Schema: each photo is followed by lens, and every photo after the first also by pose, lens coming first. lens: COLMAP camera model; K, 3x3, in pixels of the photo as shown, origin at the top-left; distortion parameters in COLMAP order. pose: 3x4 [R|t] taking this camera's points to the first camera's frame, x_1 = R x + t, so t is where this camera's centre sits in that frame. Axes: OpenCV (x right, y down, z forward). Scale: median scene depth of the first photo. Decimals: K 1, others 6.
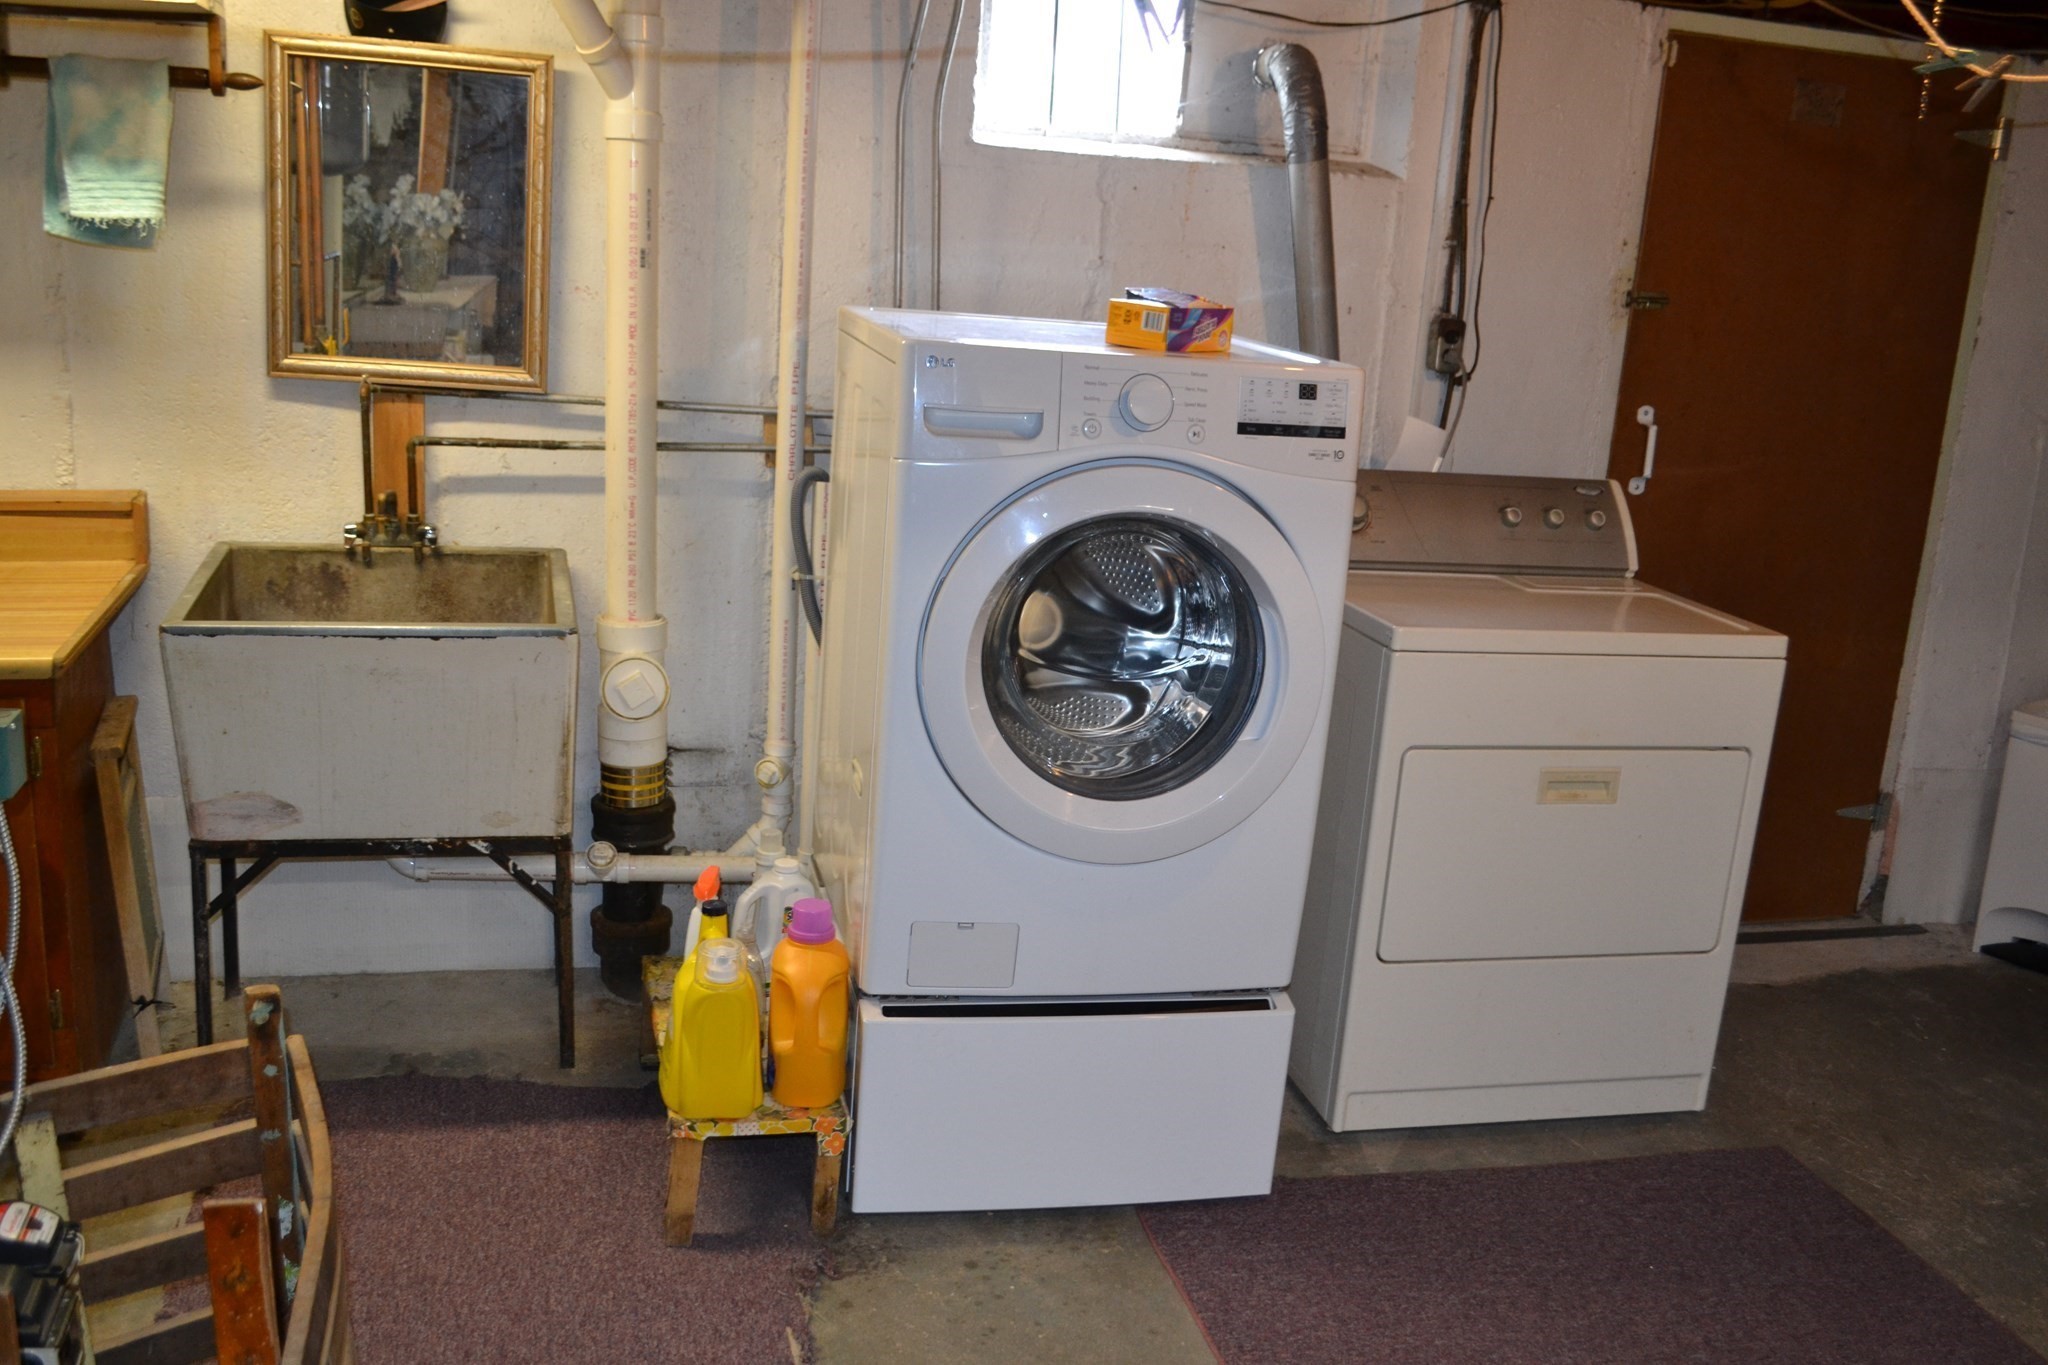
lens RADIAL K [[1860.7, 0, 1024.0], [0, 1860.7, 682.5], [0, 0, 1]] dist [-0.063973, -0.000074]
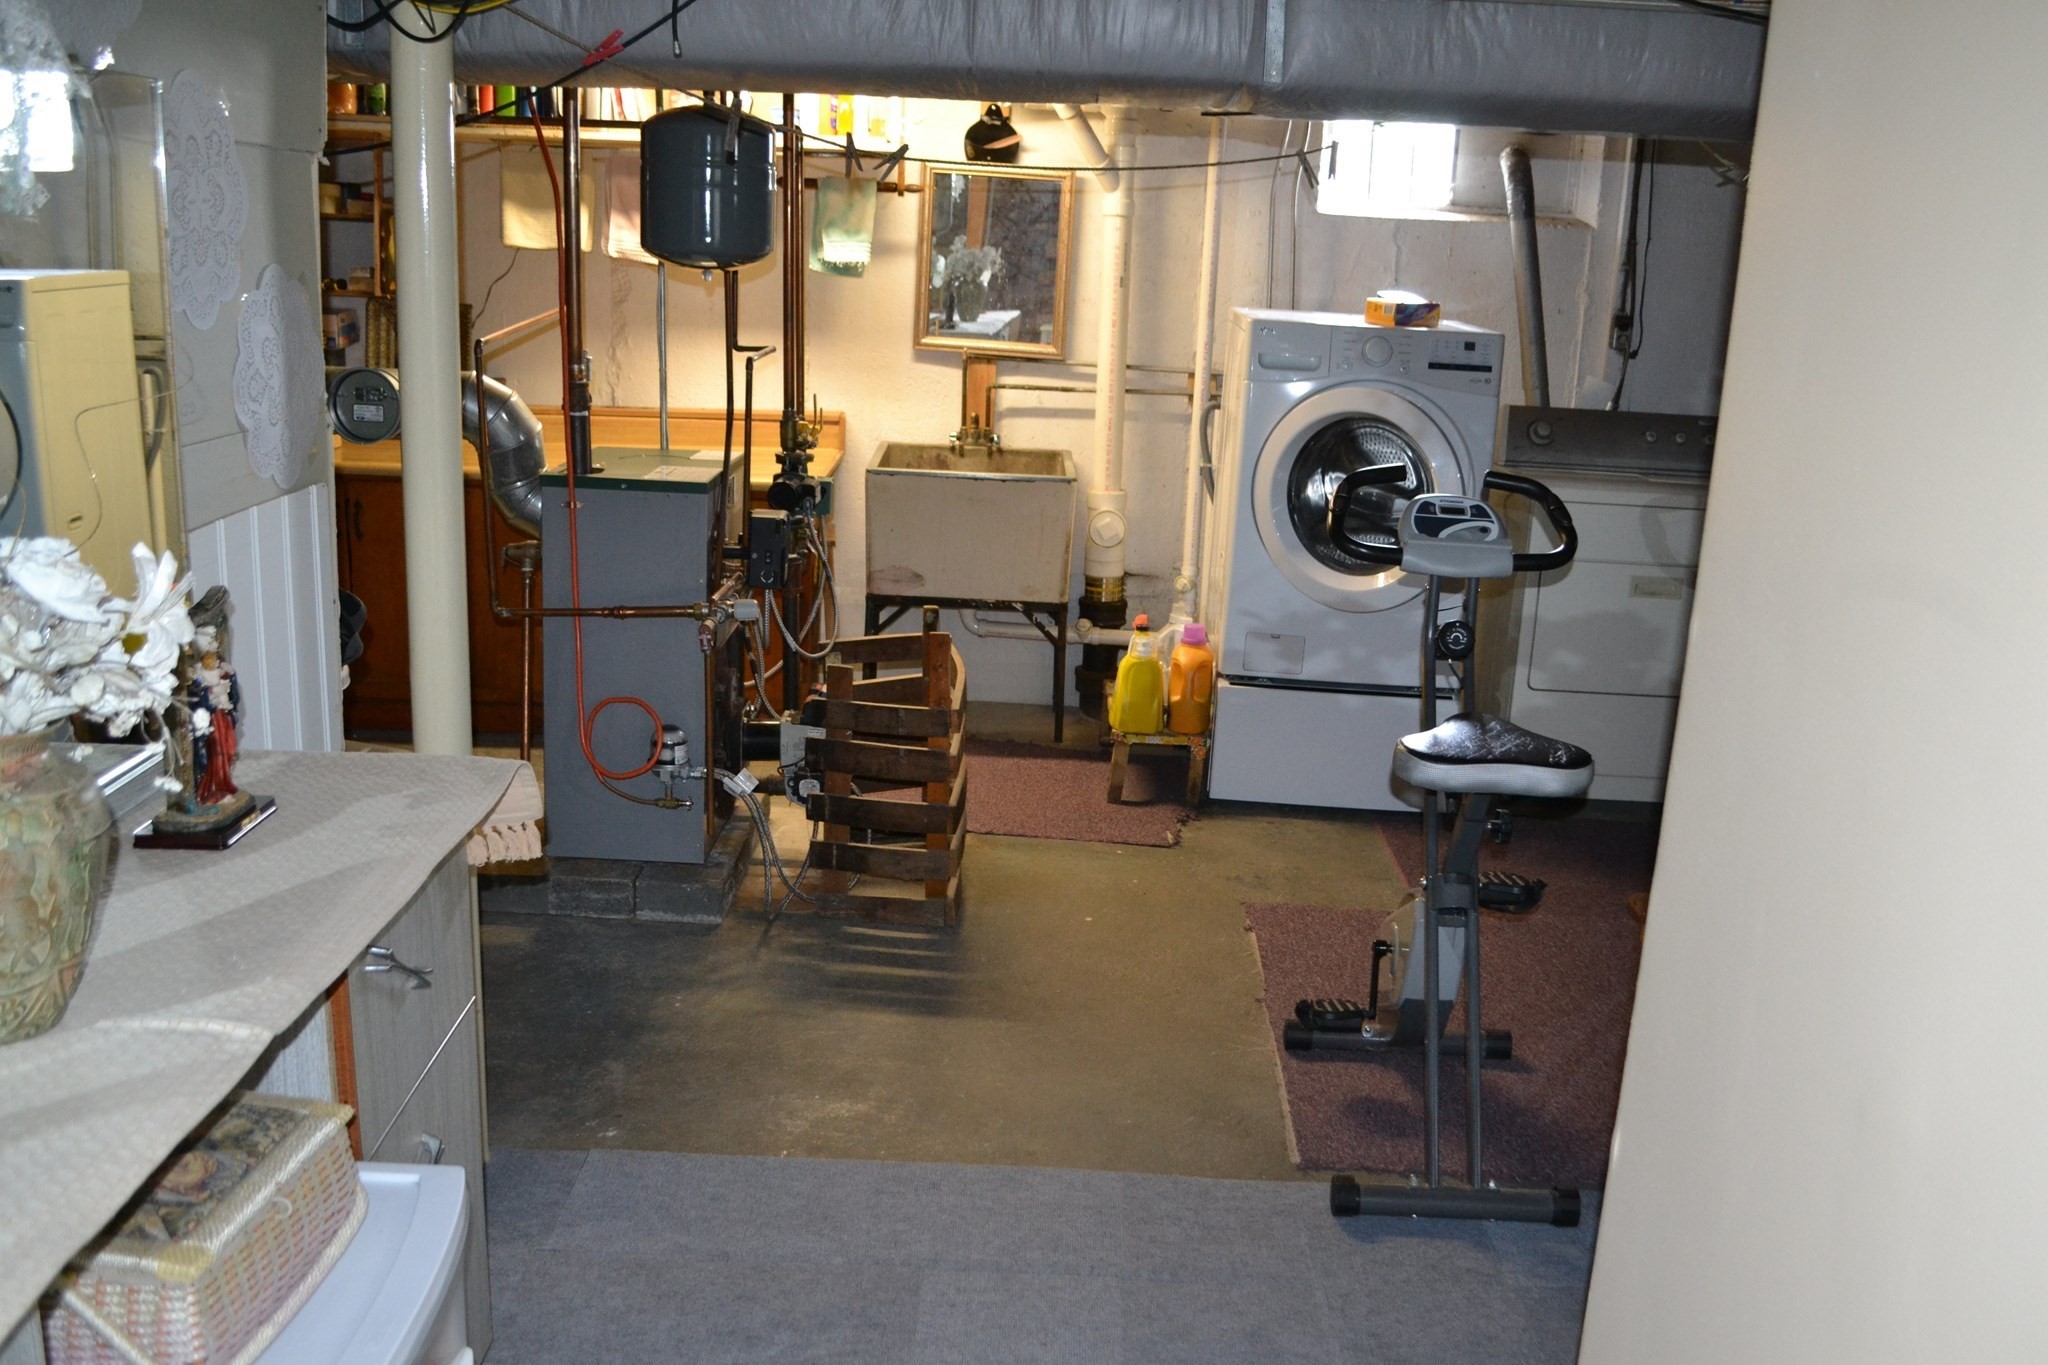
lens RADIAL K [[1860.7, 0, 1024.0], [0, 1860.7, 682.5], [0, 0, 1]] dist [-0.063973, -0.000074]
pose [[0.965731, 0.037585, -0.256811, 0.171410], [-0.044681, 0.998762, -0.021850, 0.192624], [0.255672, 0.032576, 0.966215, -0.712738]]
